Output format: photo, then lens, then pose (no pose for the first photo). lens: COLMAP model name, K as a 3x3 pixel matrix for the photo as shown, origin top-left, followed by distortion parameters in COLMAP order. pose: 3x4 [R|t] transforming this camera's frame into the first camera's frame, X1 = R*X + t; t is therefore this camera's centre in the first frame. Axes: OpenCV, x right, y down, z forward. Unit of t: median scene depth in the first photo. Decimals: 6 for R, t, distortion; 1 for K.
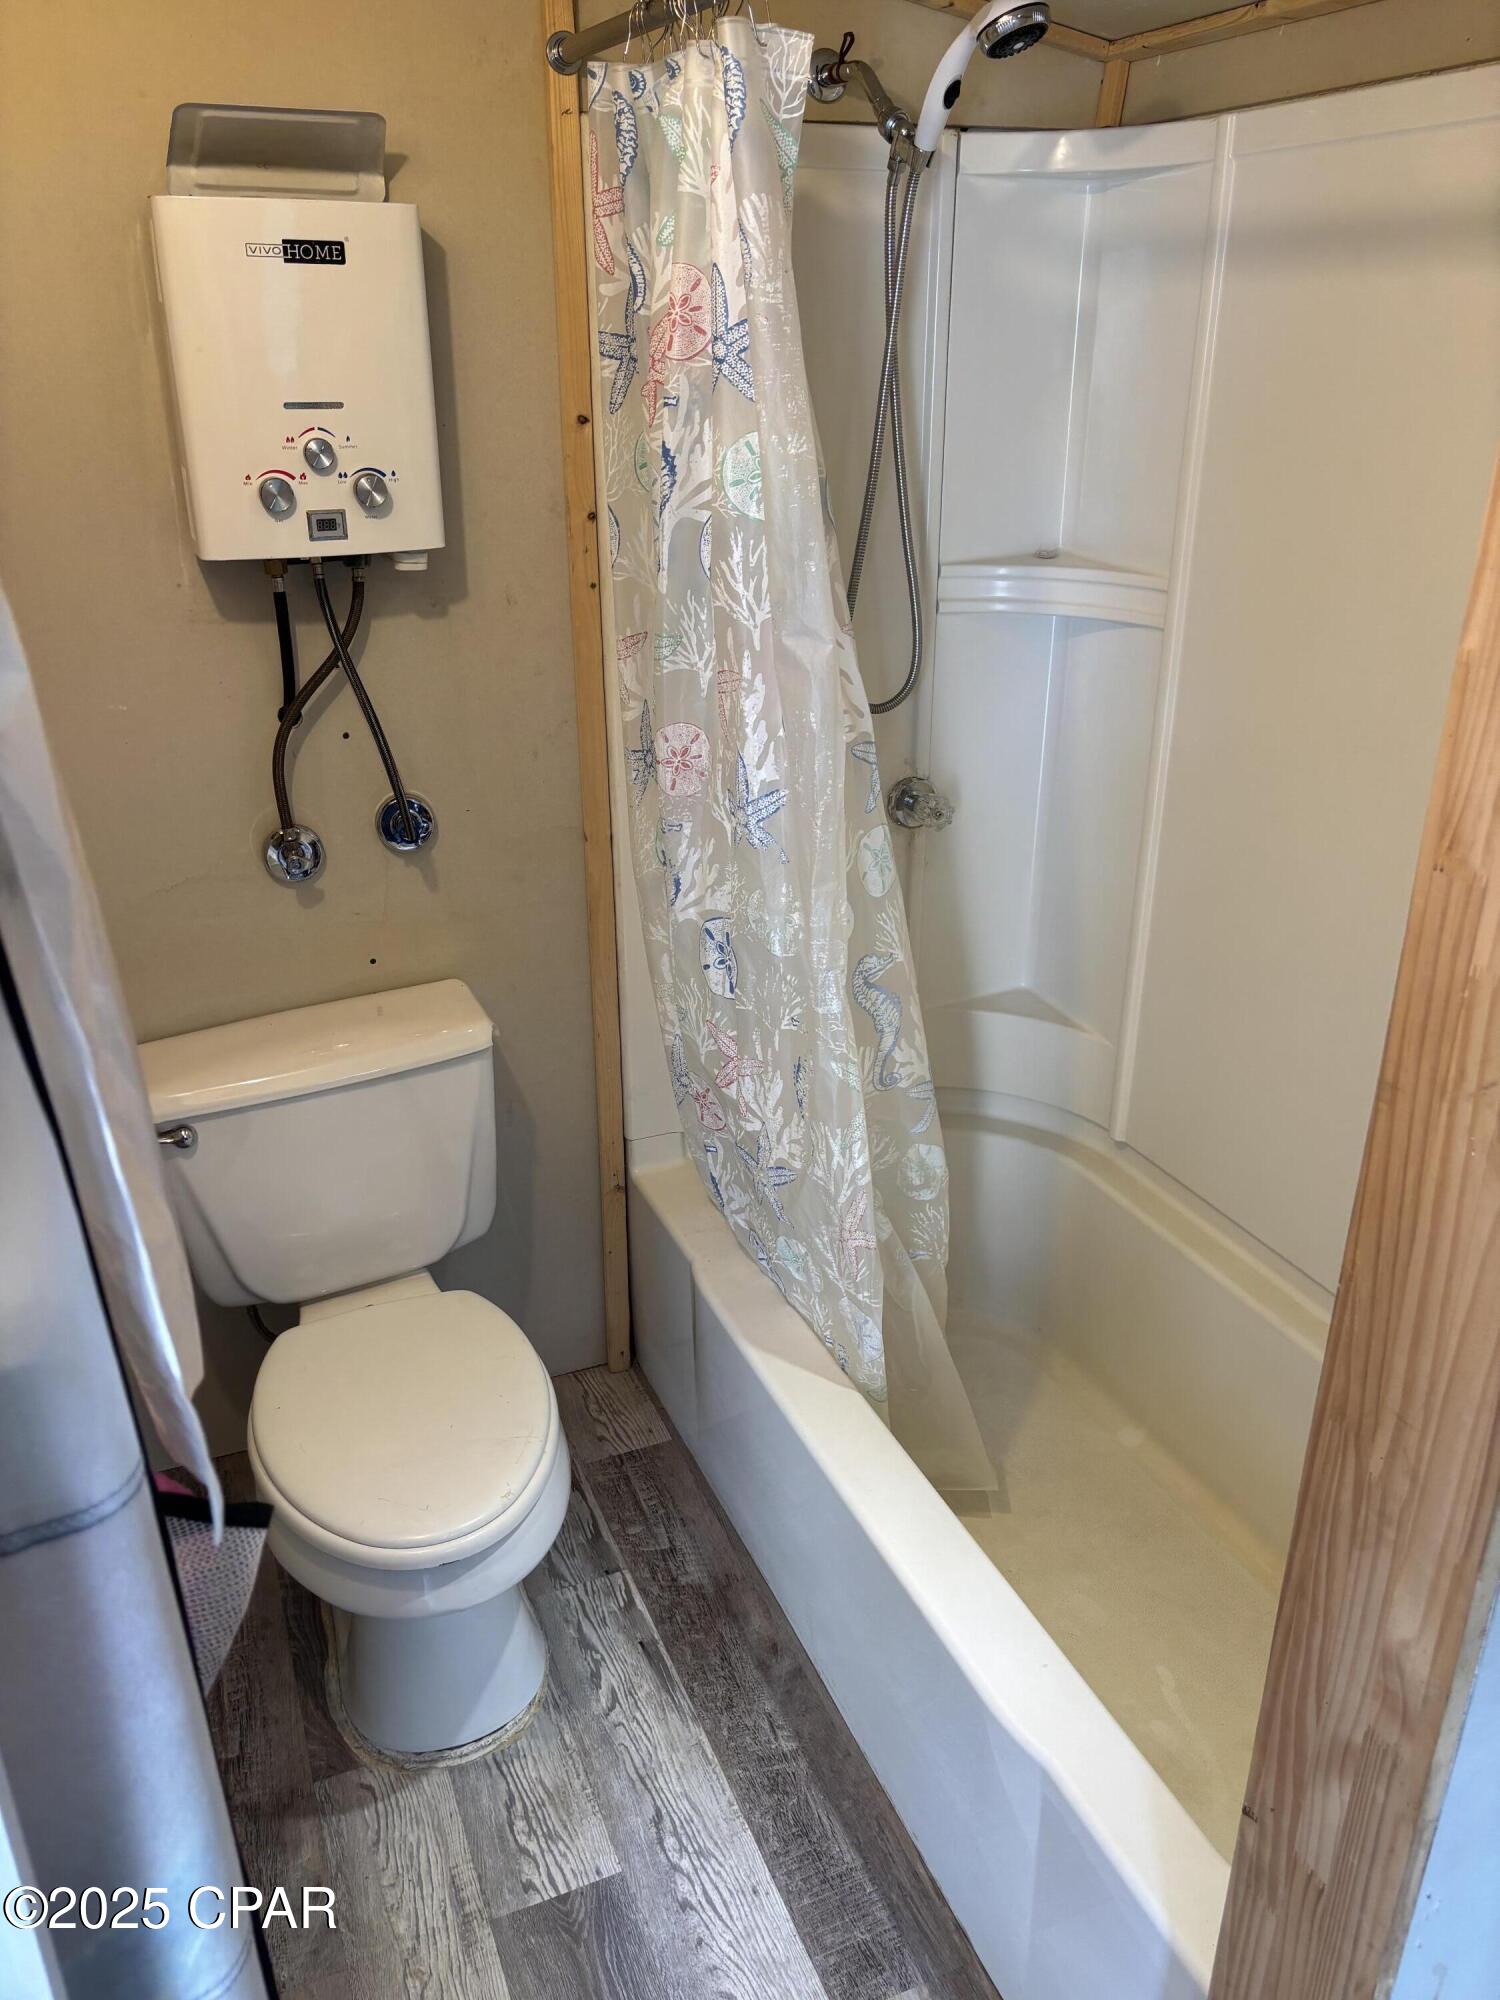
lens RADIAL K [[1519.7, 0, 718.9], [0, 1519.7, 1002.4], [0, 0, 1]] dist [-0.003015, 0.005413]
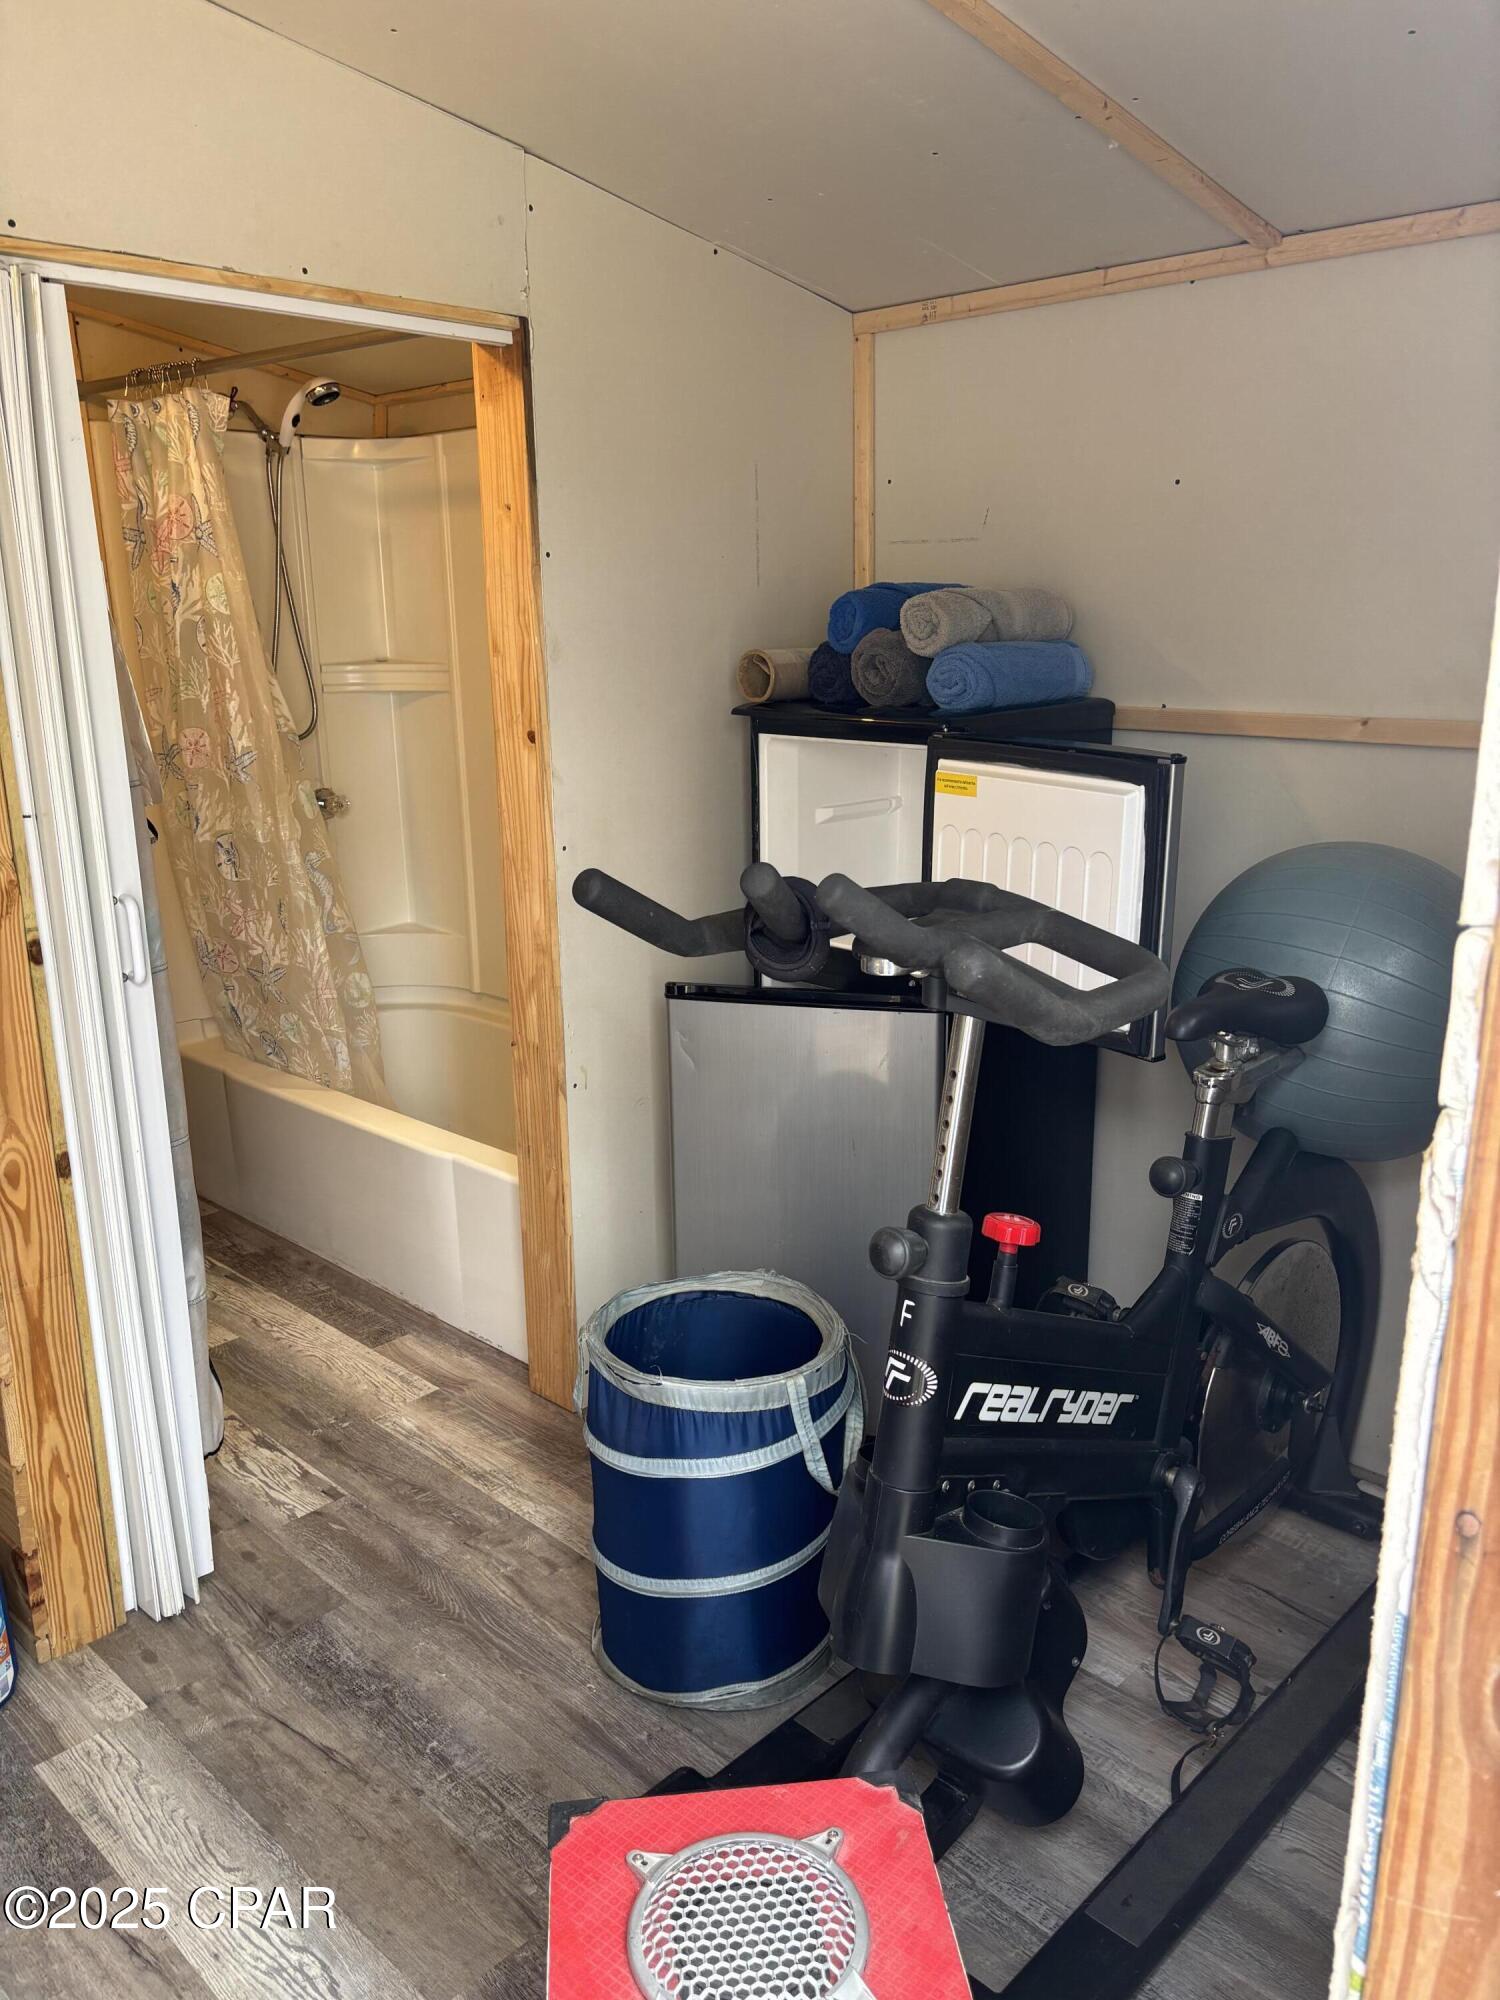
lens RADIAL K [[1516.6, 0, 750.0], [0, 1516.6, 1000.0], [0, 0, 1]] dist [0.035765, -0.054392]
pose [[0.912946, -0.108903, 0.393280, -0.167443], [0.170906, 0.977179, -0.126144, 0.487763], [-0.370568, 0.182376, 0.910724, -0.882758]]
